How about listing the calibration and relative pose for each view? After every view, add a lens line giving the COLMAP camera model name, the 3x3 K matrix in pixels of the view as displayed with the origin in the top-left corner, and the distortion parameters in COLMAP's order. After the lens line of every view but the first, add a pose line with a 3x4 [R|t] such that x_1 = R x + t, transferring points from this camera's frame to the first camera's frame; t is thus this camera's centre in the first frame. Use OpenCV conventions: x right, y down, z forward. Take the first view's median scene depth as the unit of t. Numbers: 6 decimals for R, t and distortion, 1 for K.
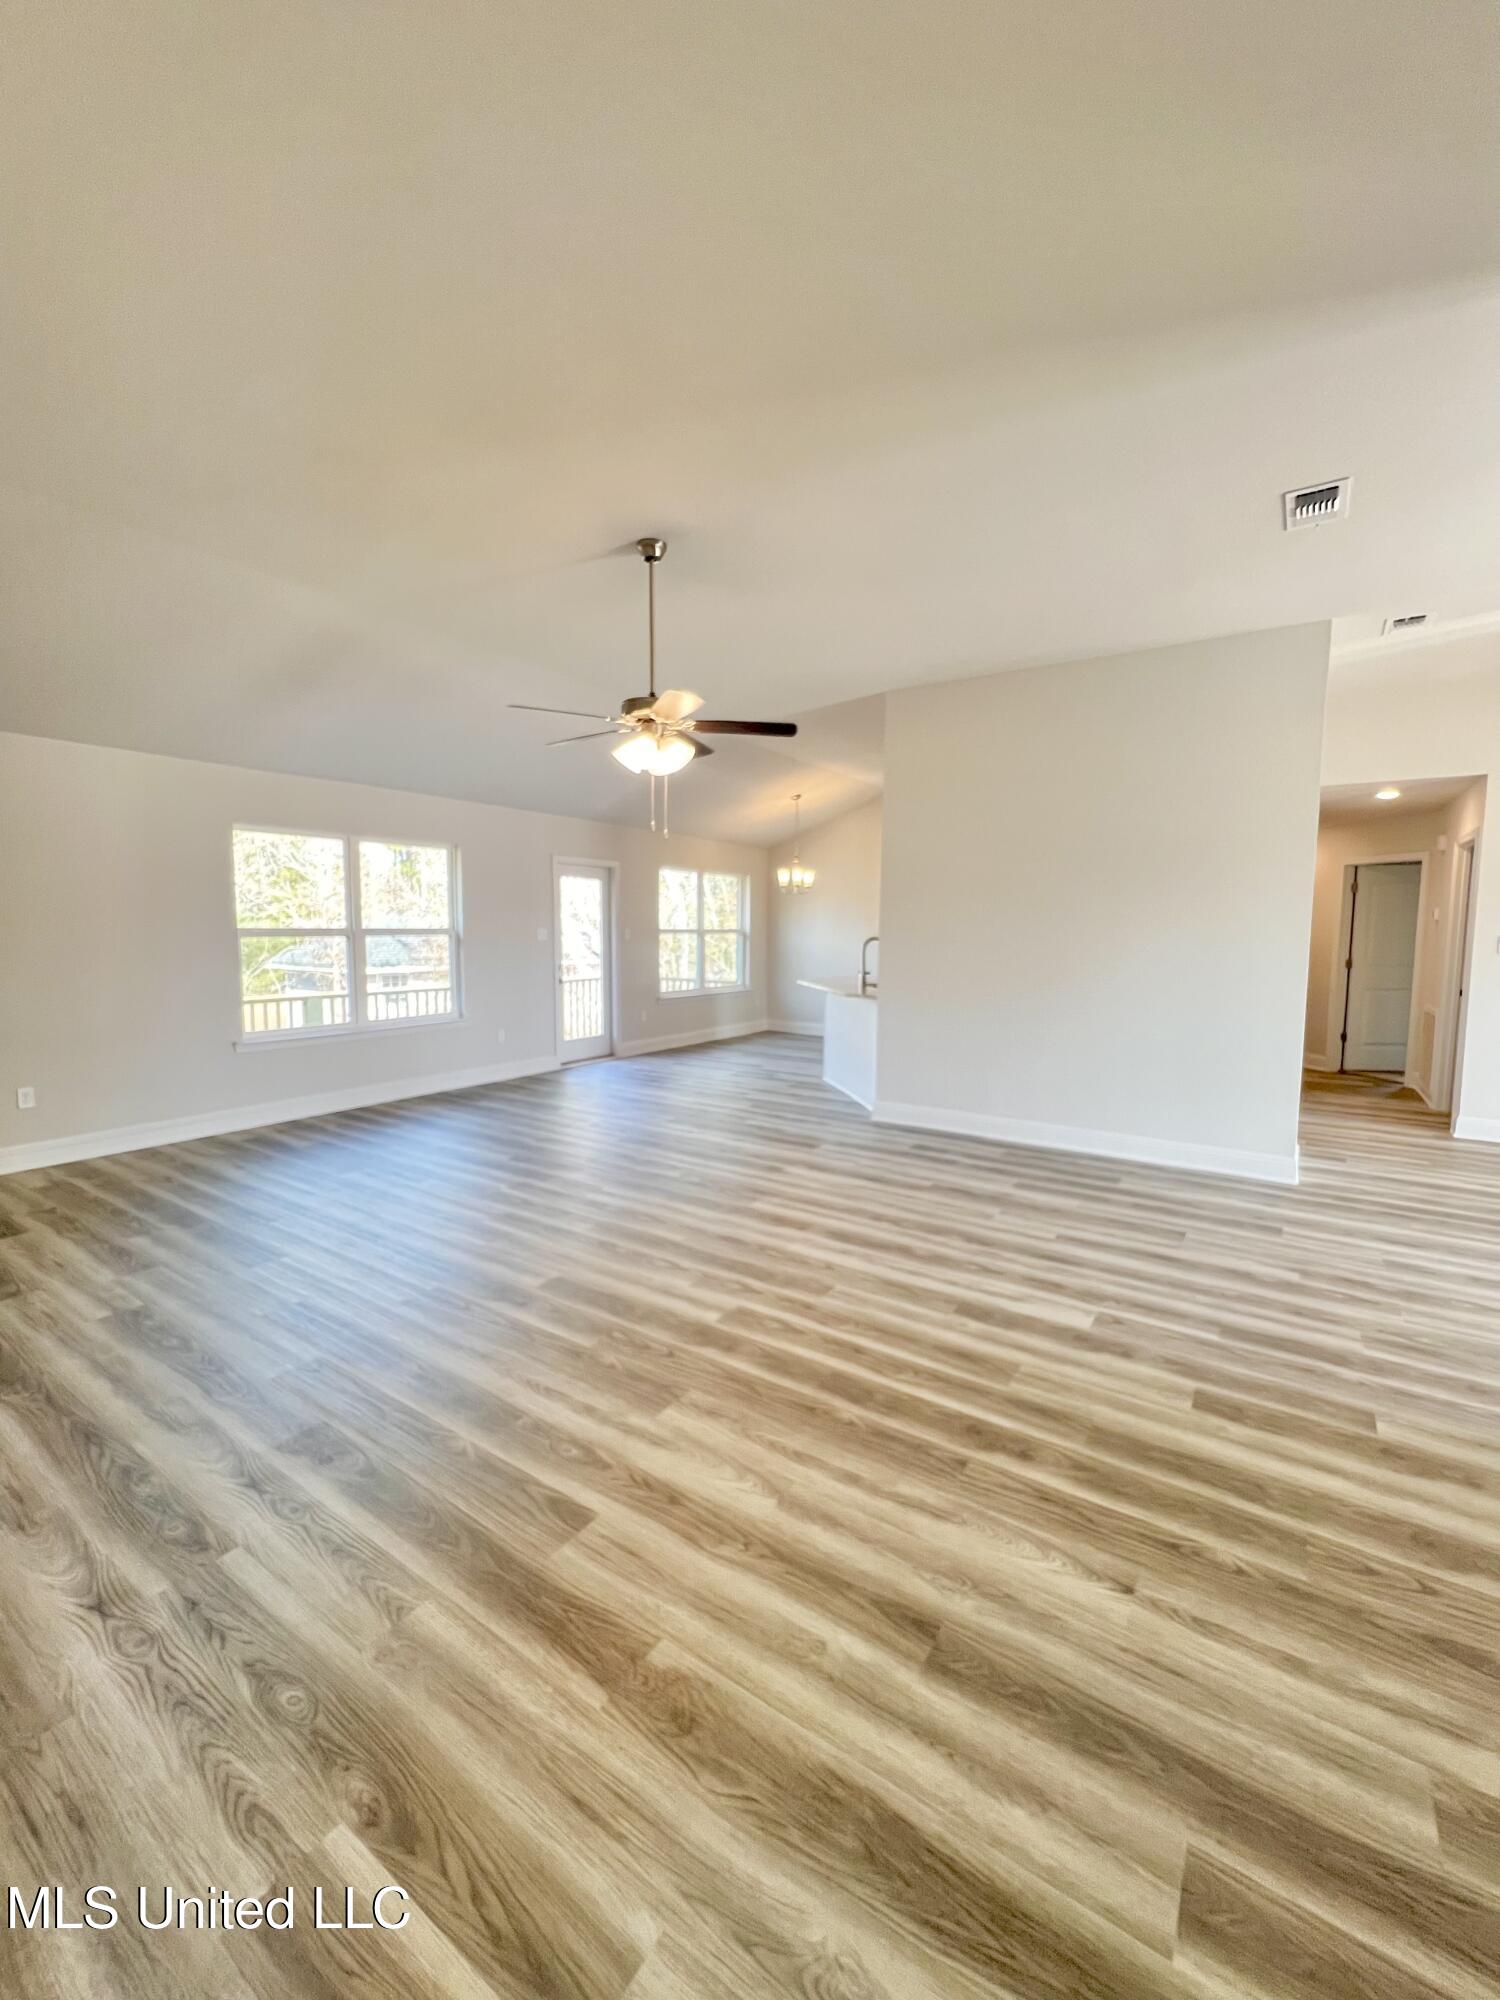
lens RADIAL K [[798.2, 0, 755.7], [0, 798.2, 997.2], [0, 0, 1]] dist [-0.002459, 0.000591]
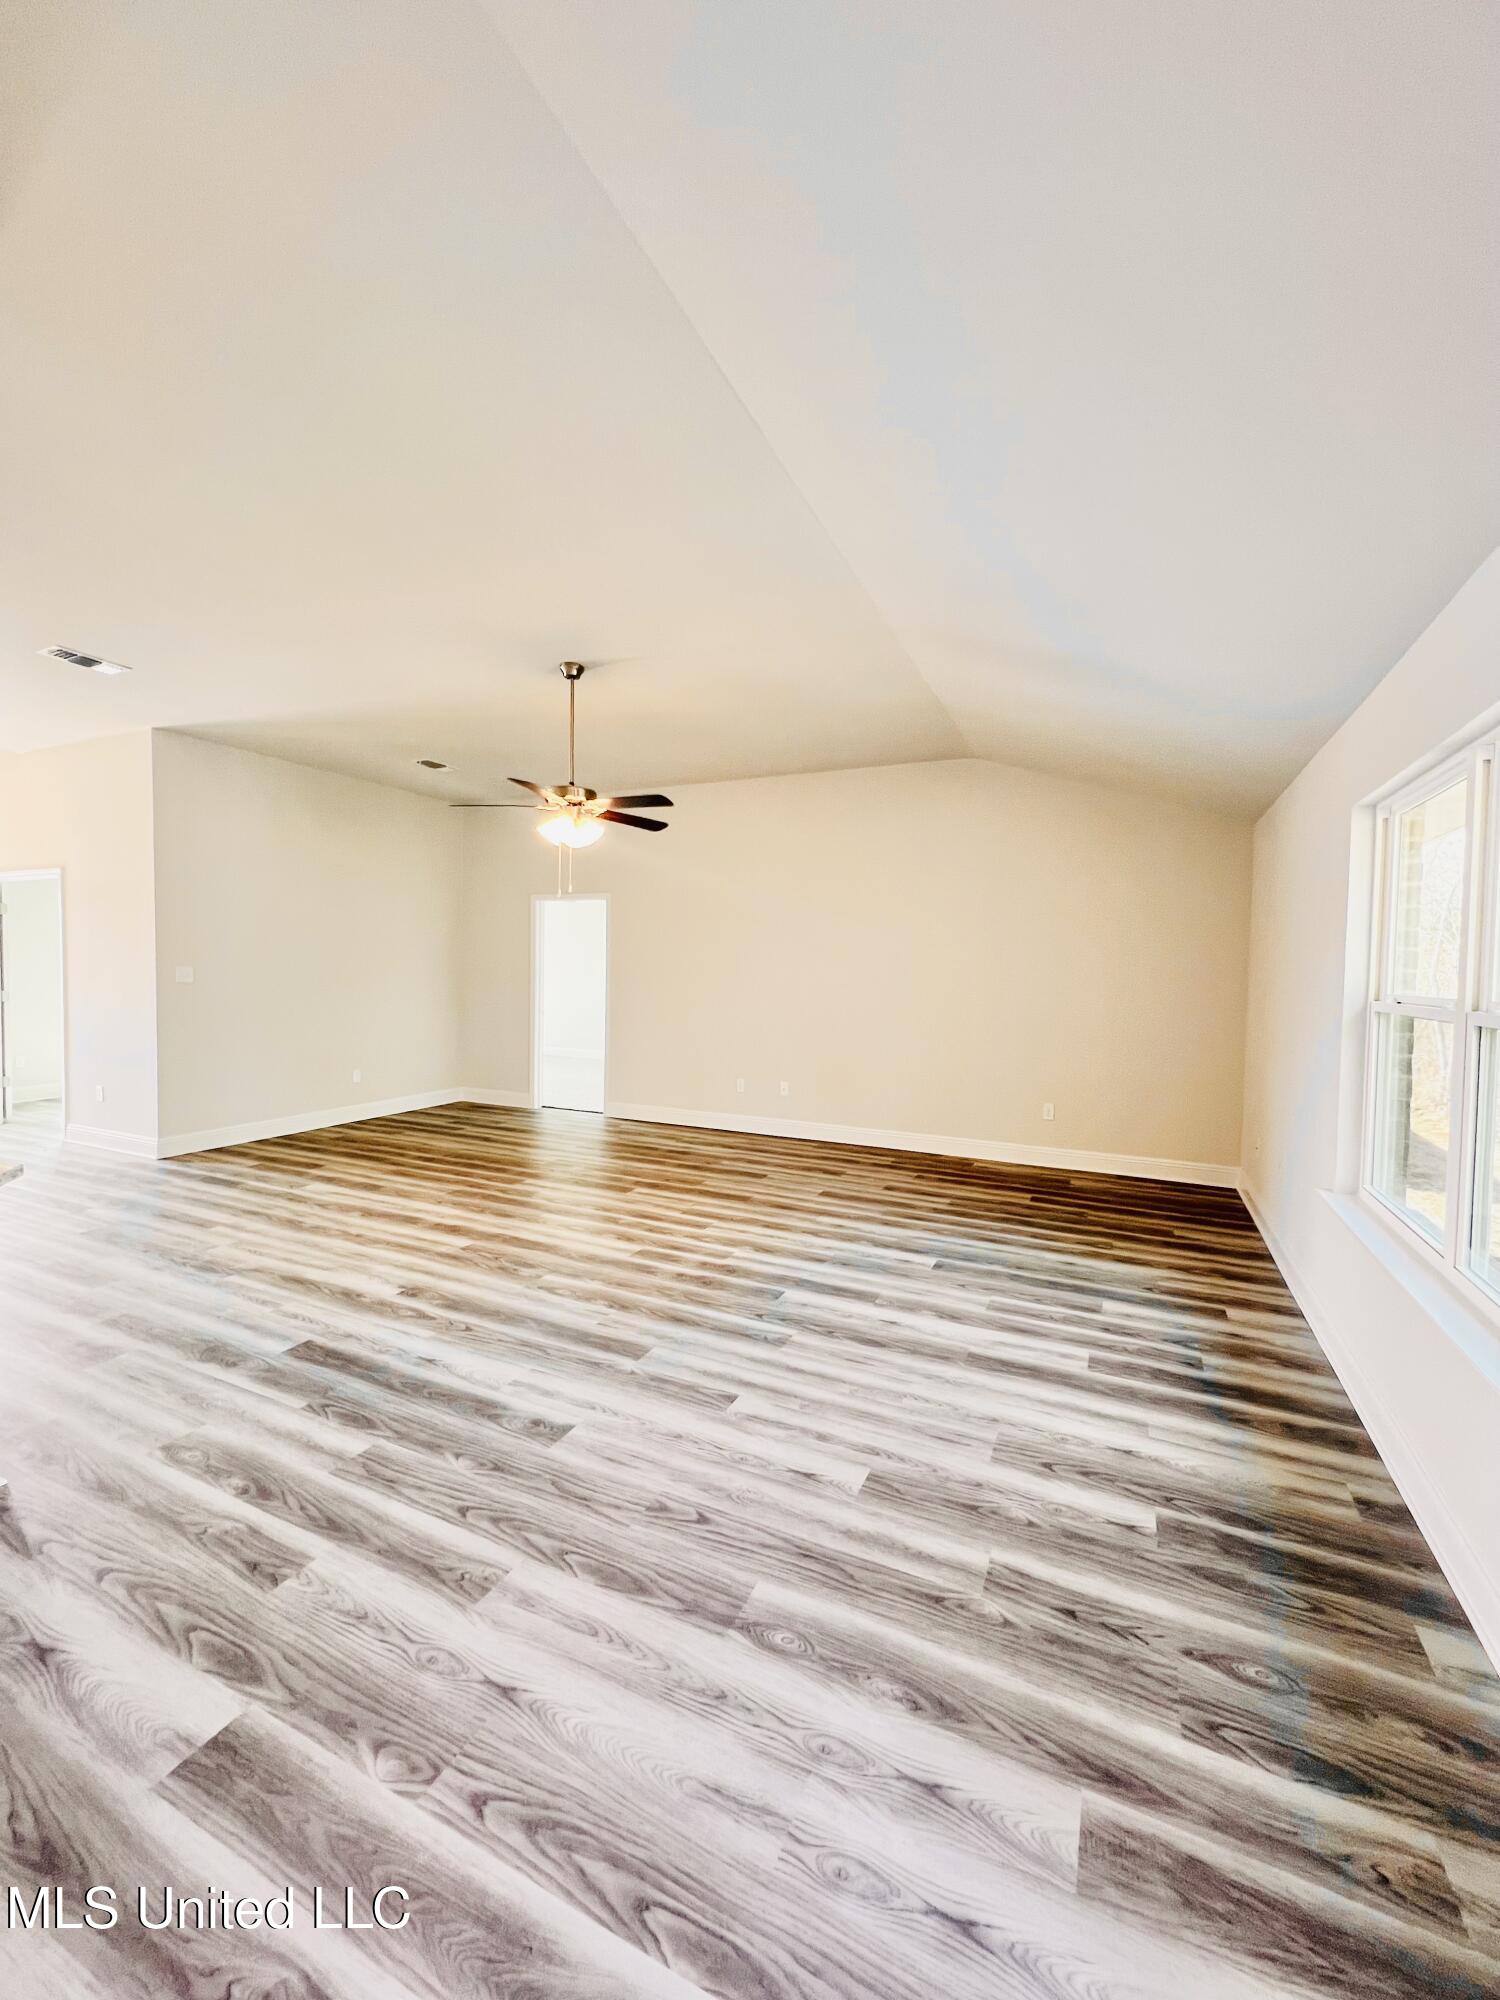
lens RADIAL K [[798.2, 0, 755.7], [0, 798.2, 997.2], [0, 0, 1]] dist [-0.002459, 0.000591]
pose [[-0.988389, -0.016915, -0.150997, -0.238979], [-0.036065, 0.991500, 0.125007, -0.222219], [0.147599, 0.129001, -0.980598, 2.357292]]
